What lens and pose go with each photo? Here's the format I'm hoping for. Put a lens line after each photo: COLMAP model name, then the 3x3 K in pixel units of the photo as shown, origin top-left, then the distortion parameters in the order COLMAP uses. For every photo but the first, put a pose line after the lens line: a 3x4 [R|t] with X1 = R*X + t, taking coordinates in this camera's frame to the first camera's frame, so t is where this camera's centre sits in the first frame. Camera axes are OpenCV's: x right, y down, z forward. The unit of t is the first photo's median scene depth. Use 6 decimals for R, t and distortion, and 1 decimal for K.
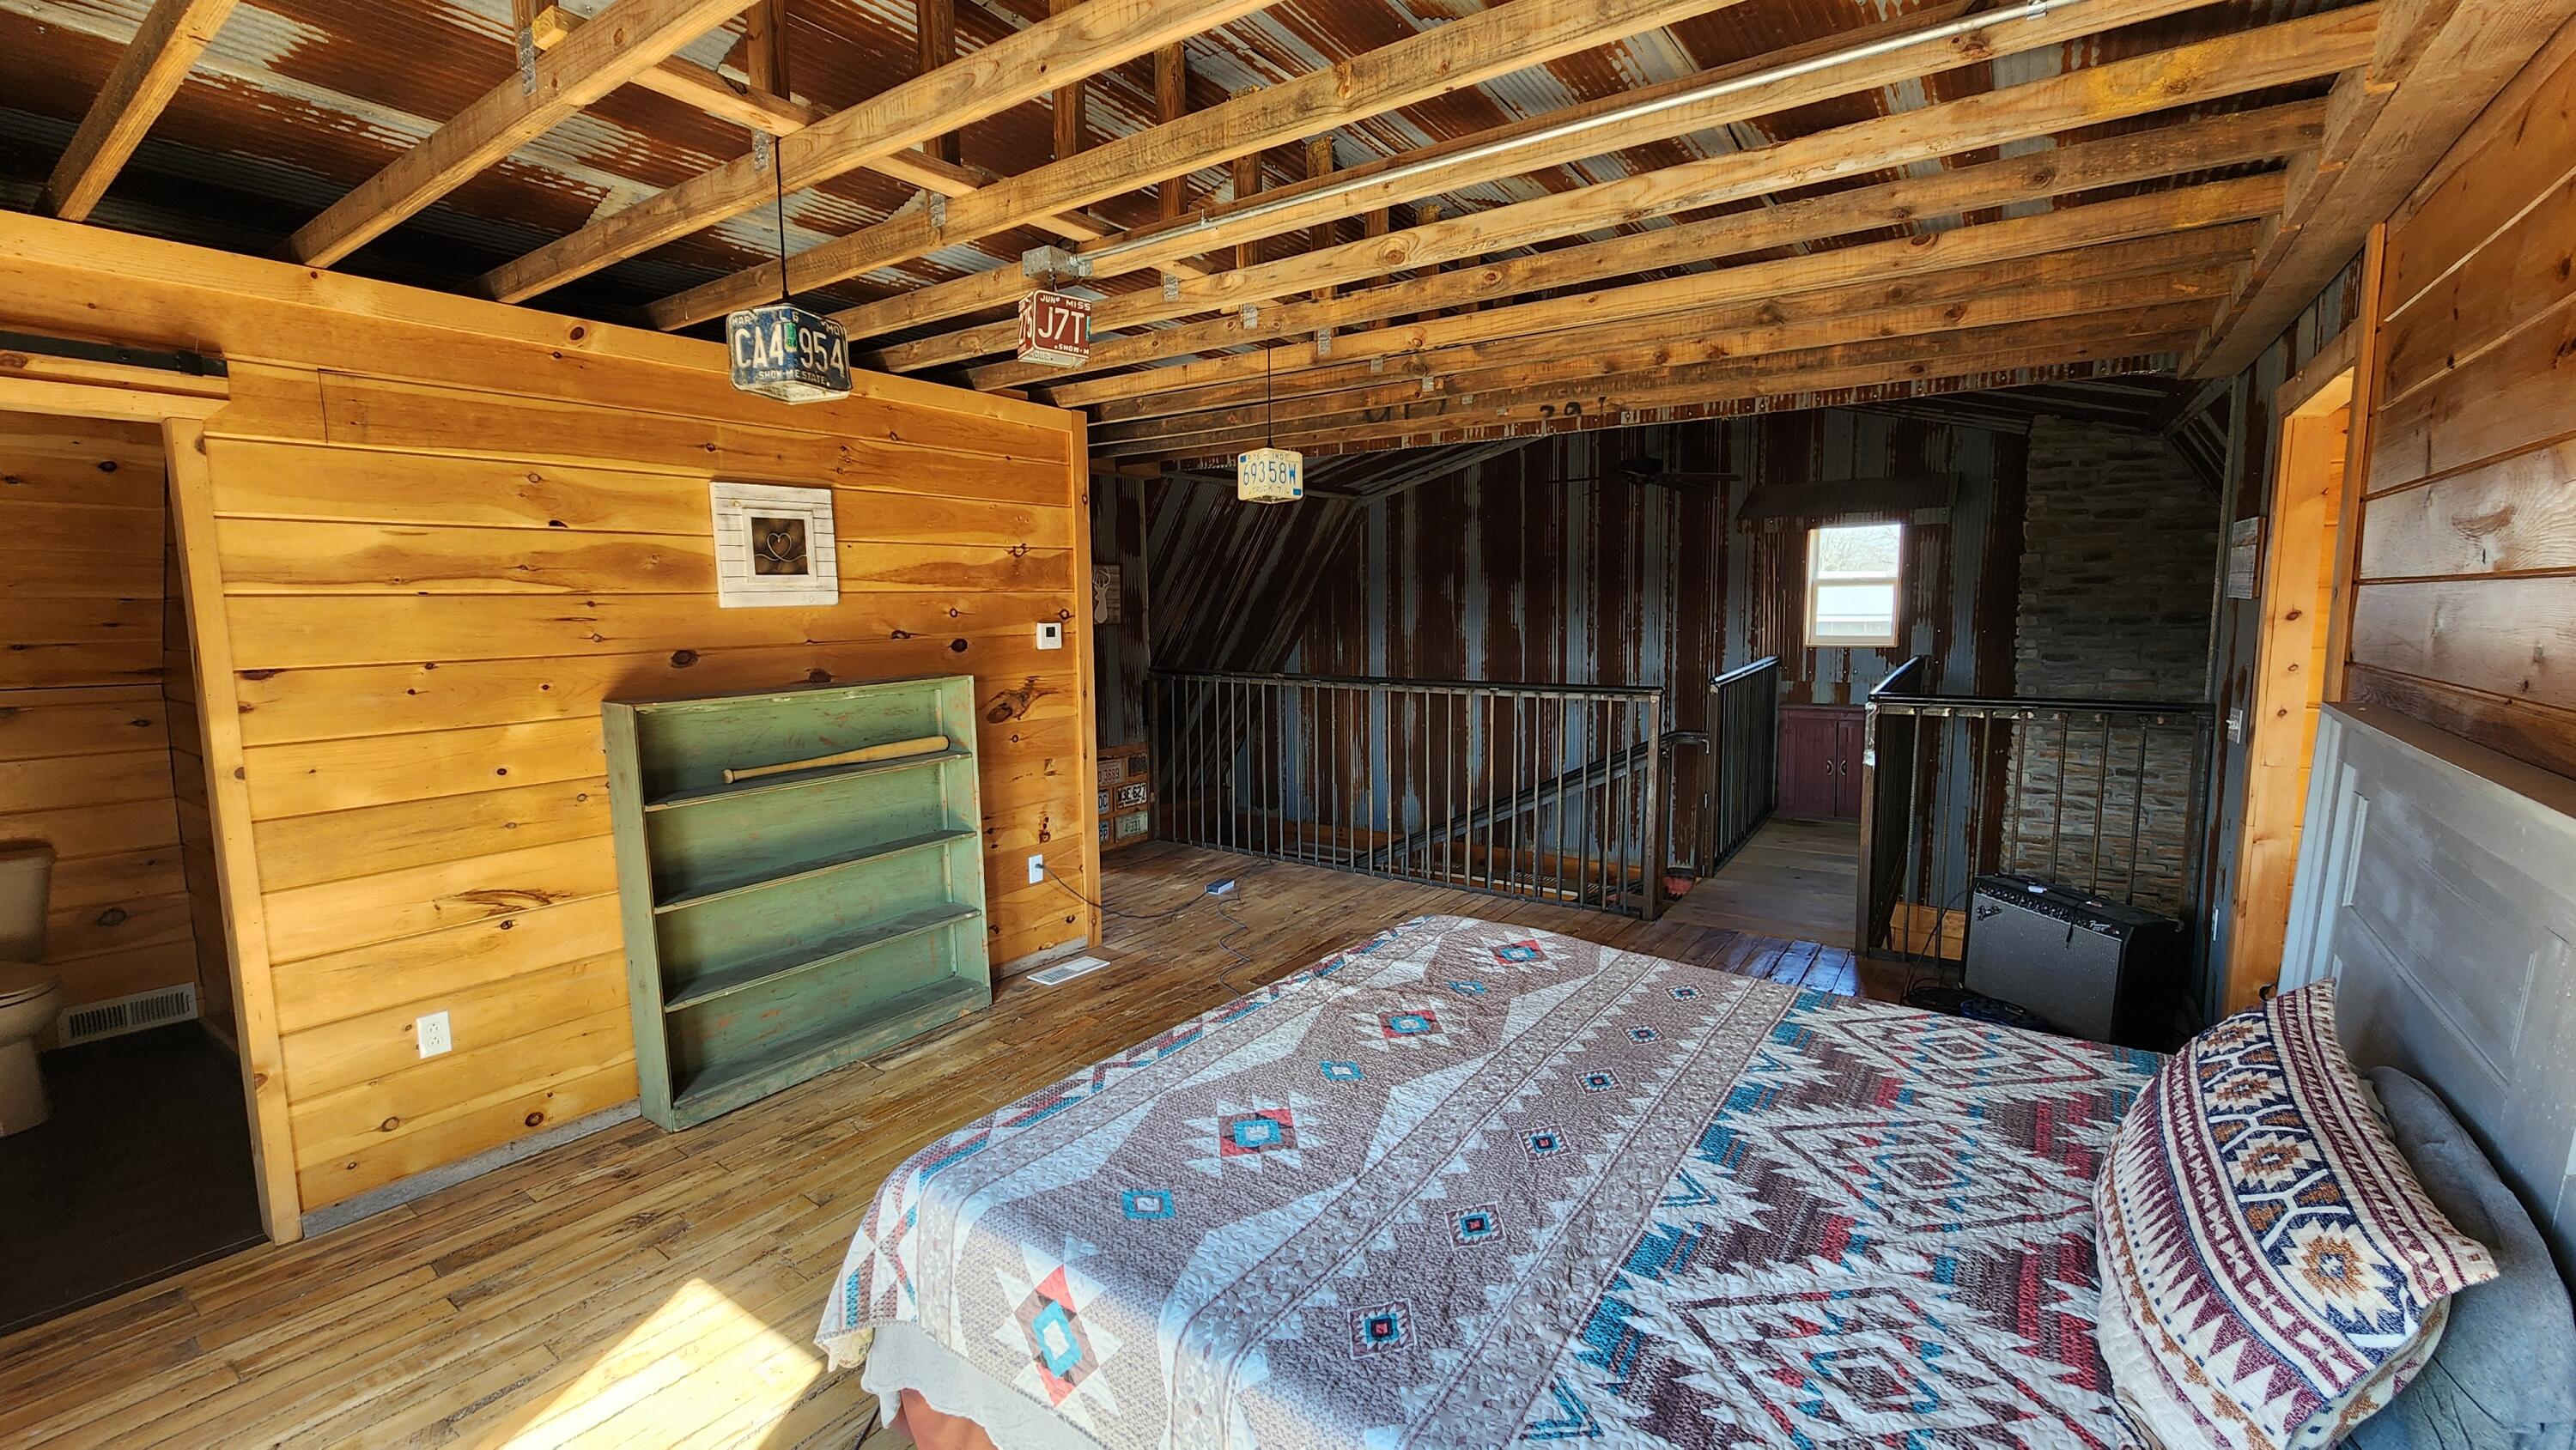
lens RADIAL K [[1048.7, 0, 1282.6], [0, 1048.7, 716.9], [0, 0, 1]] dist [0.001203, 0.000082]
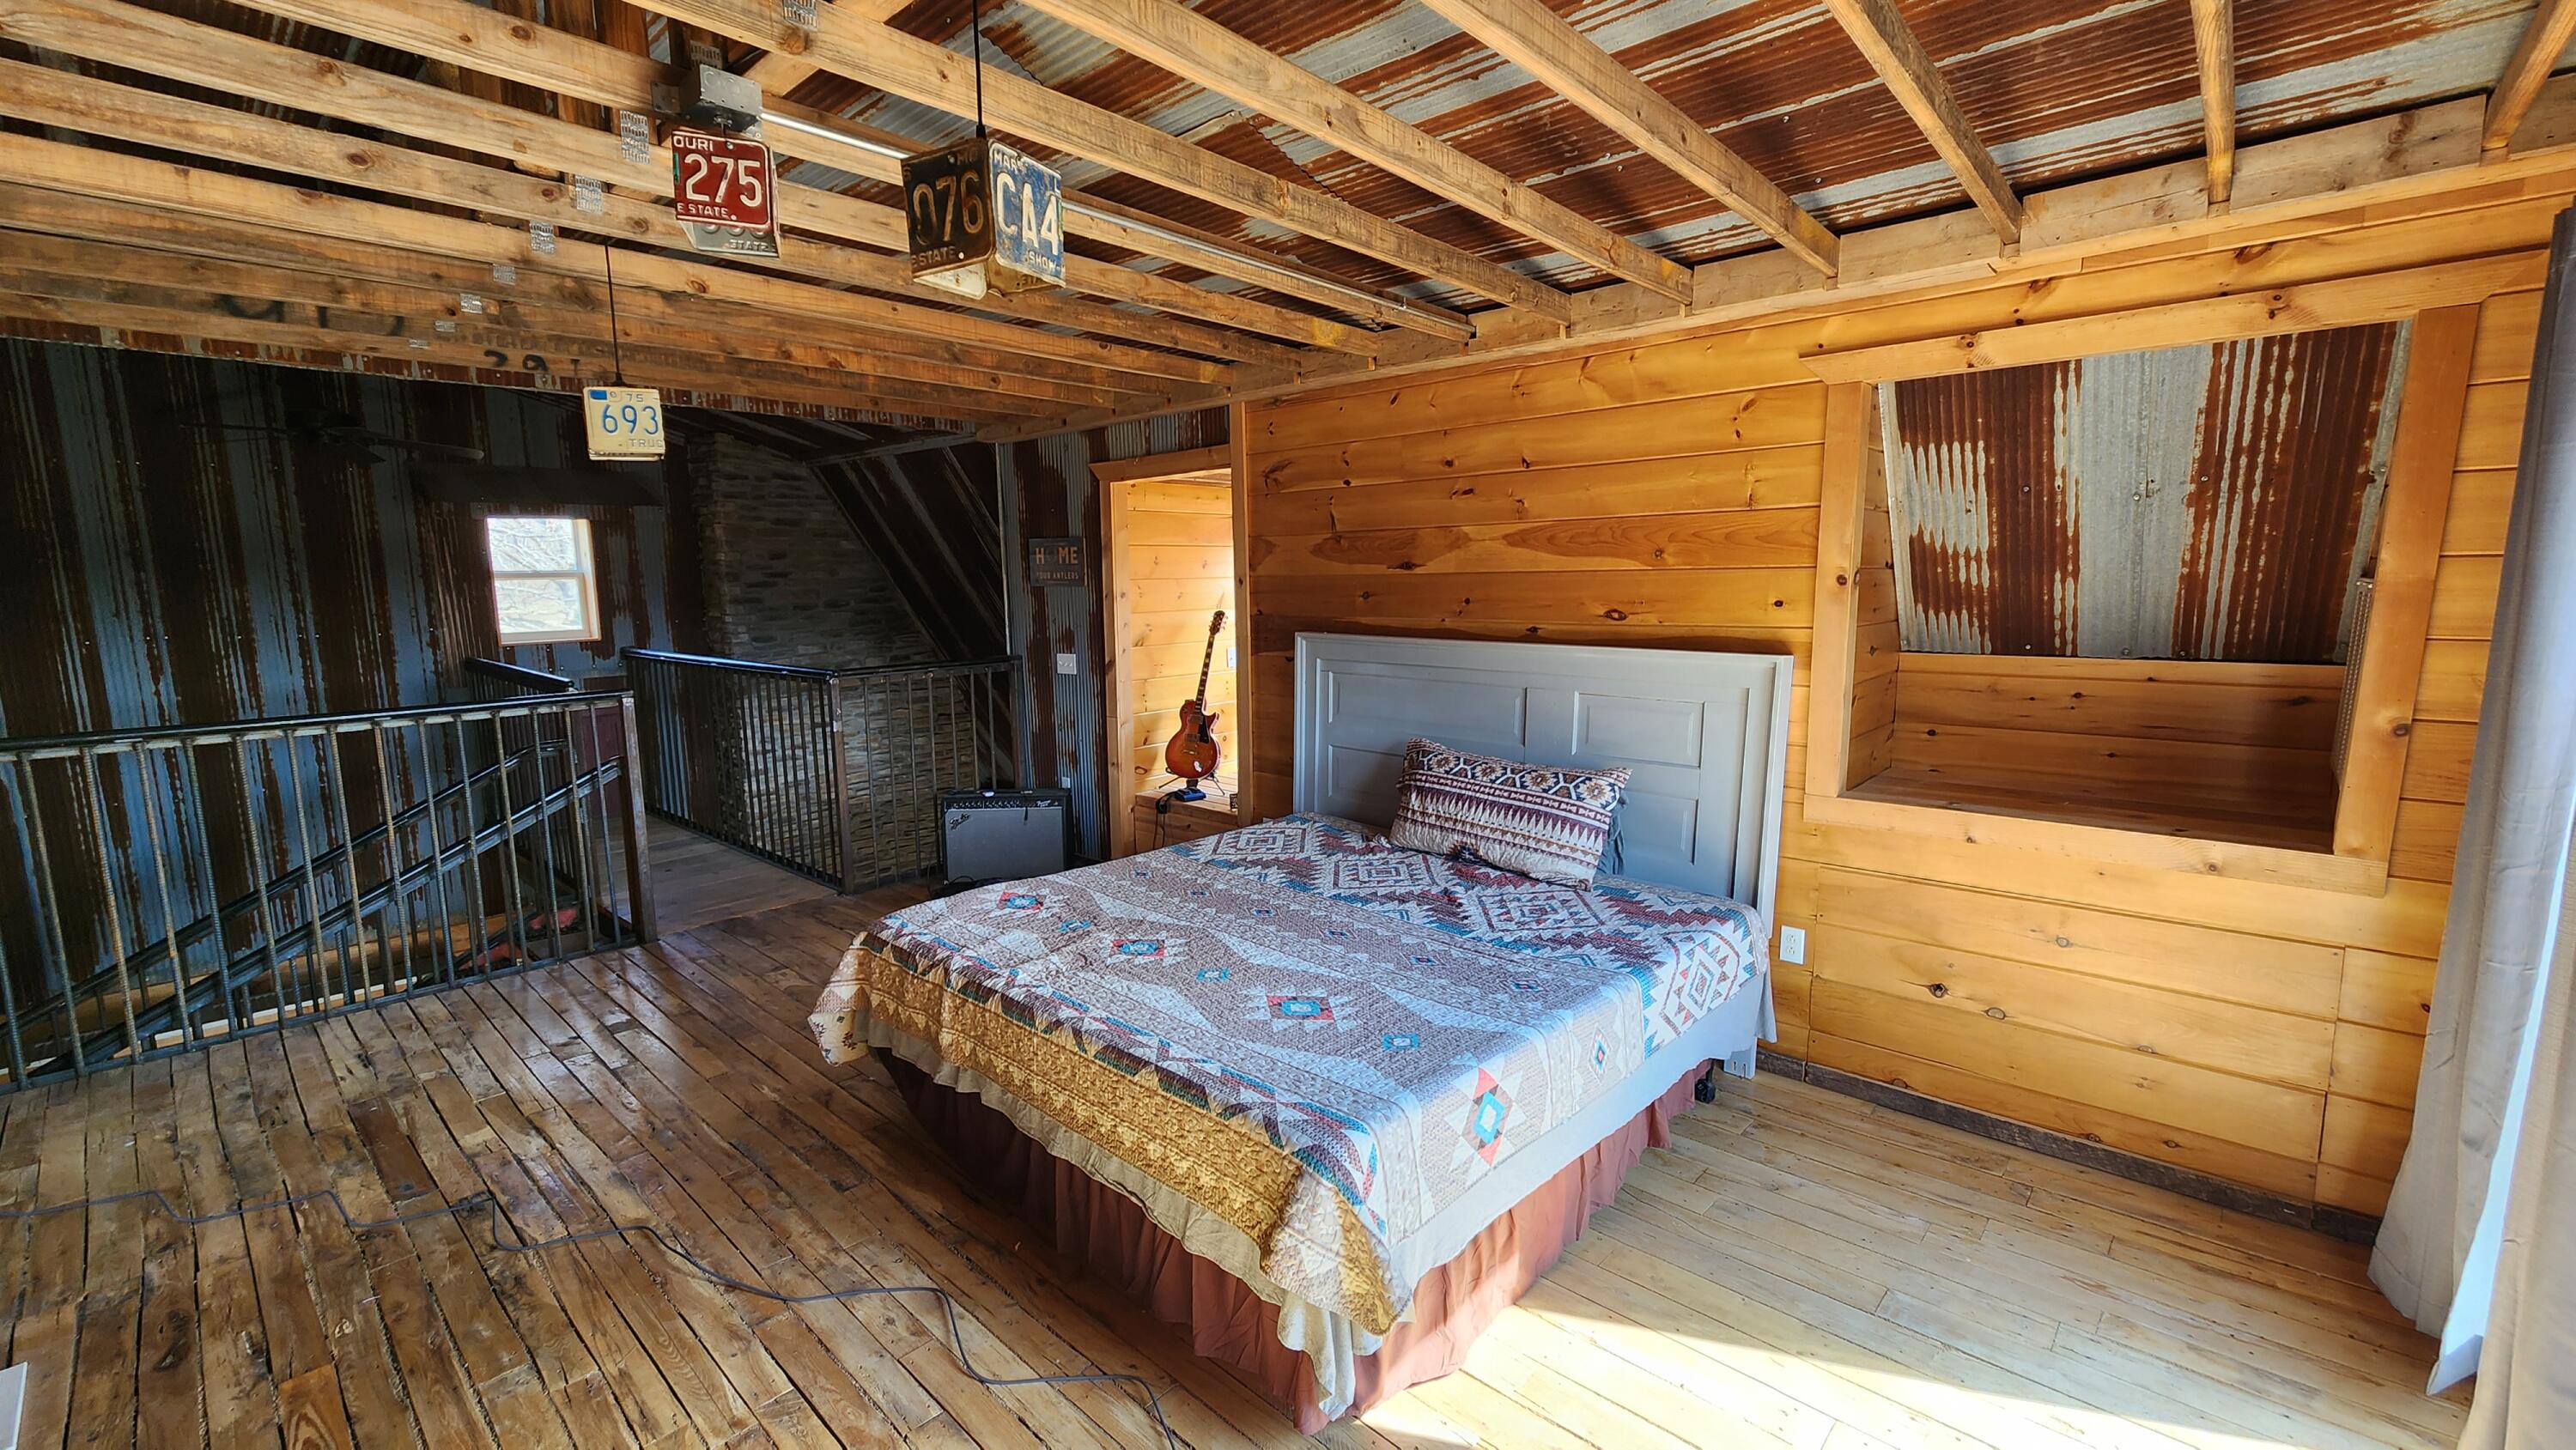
lens RADIAL K [[1048.7, 0, 1282.6], [0, 1048.7, 716.9], [0, 0, 1]] dist [0.001203, 0.000082]
pose [[0.136337, -0.125280, 0.982709, -0.850460], [0.122224, 0.986520, 0.108809, -0.061246], [-0.983094, 0.105276, 0.149811, 0.553113]]
